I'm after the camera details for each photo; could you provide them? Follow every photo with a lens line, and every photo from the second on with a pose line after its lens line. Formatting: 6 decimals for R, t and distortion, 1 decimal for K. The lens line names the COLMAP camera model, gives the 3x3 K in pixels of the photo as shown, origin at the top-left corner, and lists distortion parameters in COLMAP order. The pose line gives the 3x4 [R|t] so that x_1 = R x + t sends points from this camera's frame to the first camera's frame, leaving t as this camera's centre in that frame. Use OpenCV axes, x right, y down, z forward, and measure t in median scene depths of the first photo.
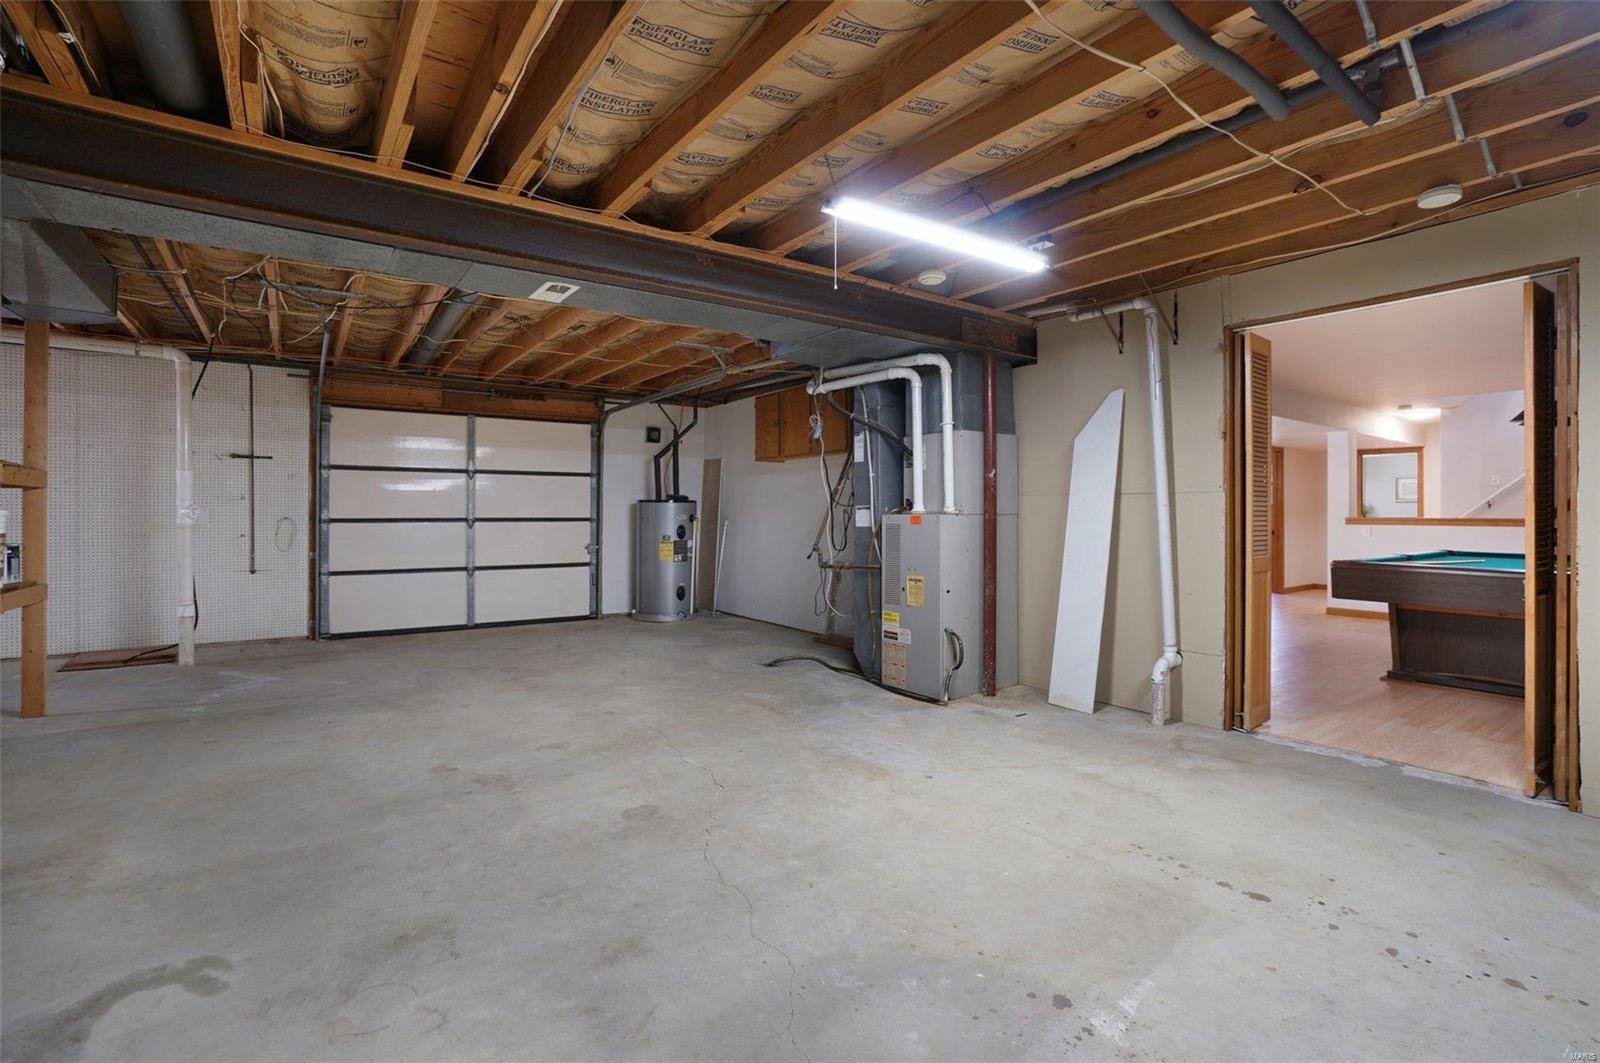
lens RADIAL K [[723.1, 0, 785.4], [0, 723.1, 516.8], [0, 0, 1]] dist [-0.040380, 0.013956]
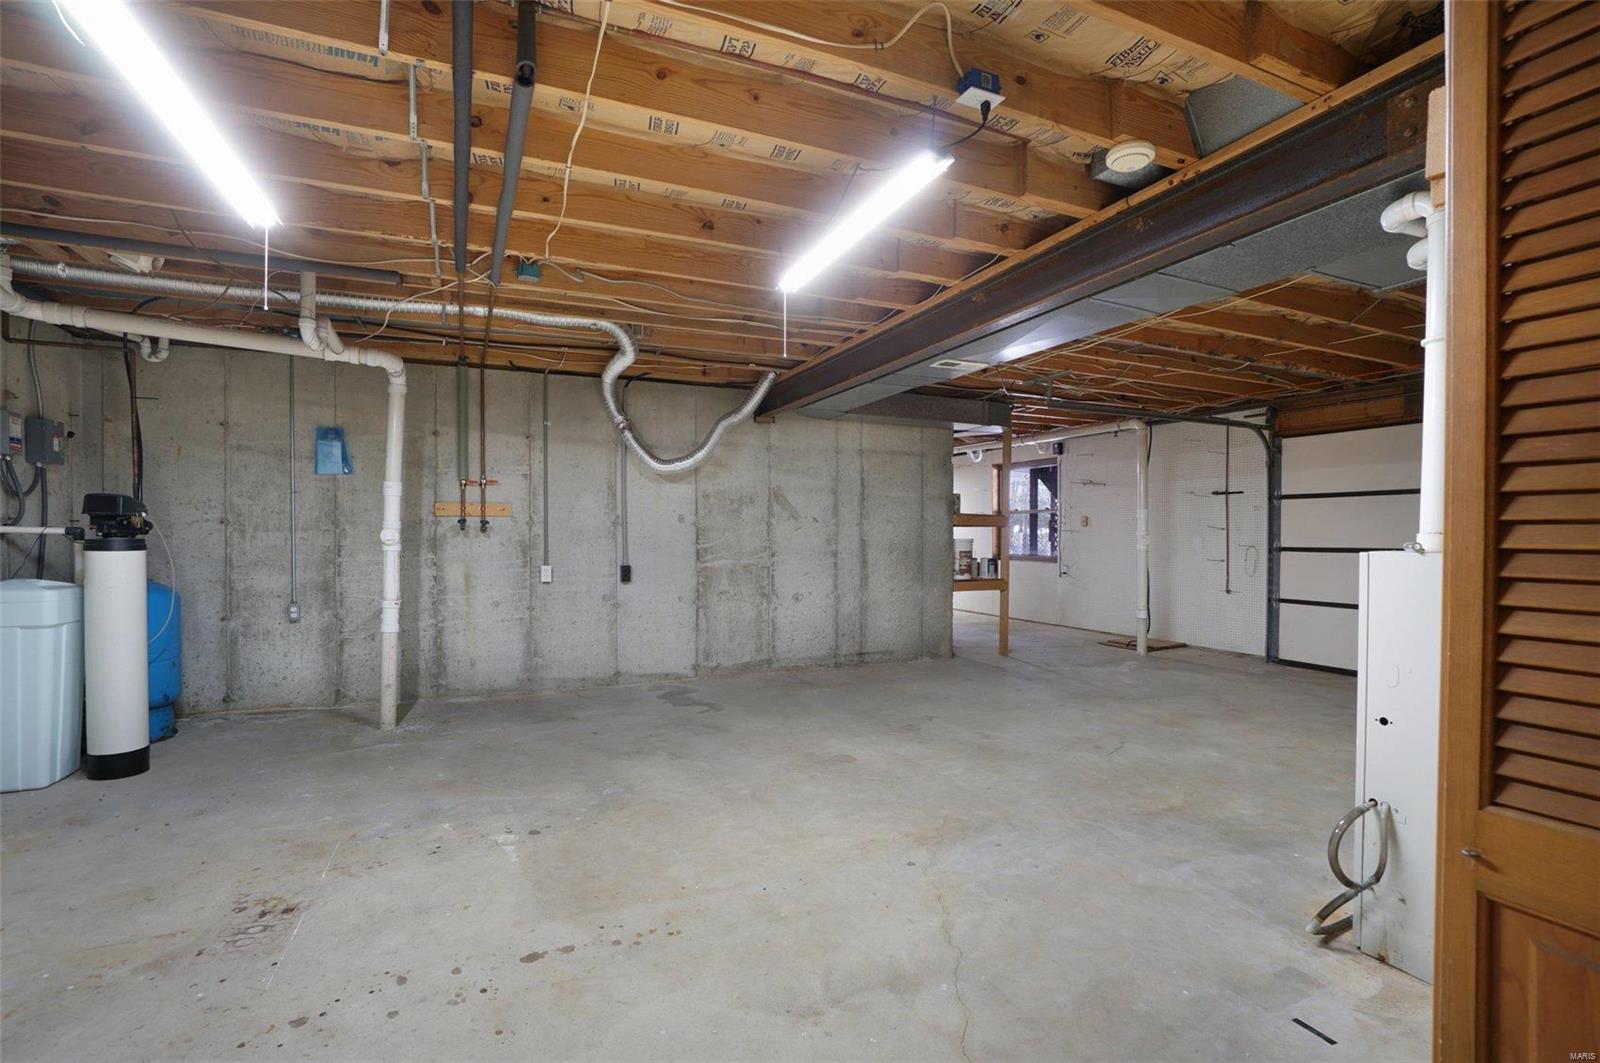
lens RADIAL K [[723.1, 0, 791.2], [0, 723.1, 541.9], [0, 0, 1]] dist [-0.040380, 0.013956]
pose [[-0.198829, 0.000429, -0.980034, 1.024562], [-0.005922, 0.999981, 0.001639, -0.004311], [0.980016, 0.006130, -0.198823, 1.024981]]
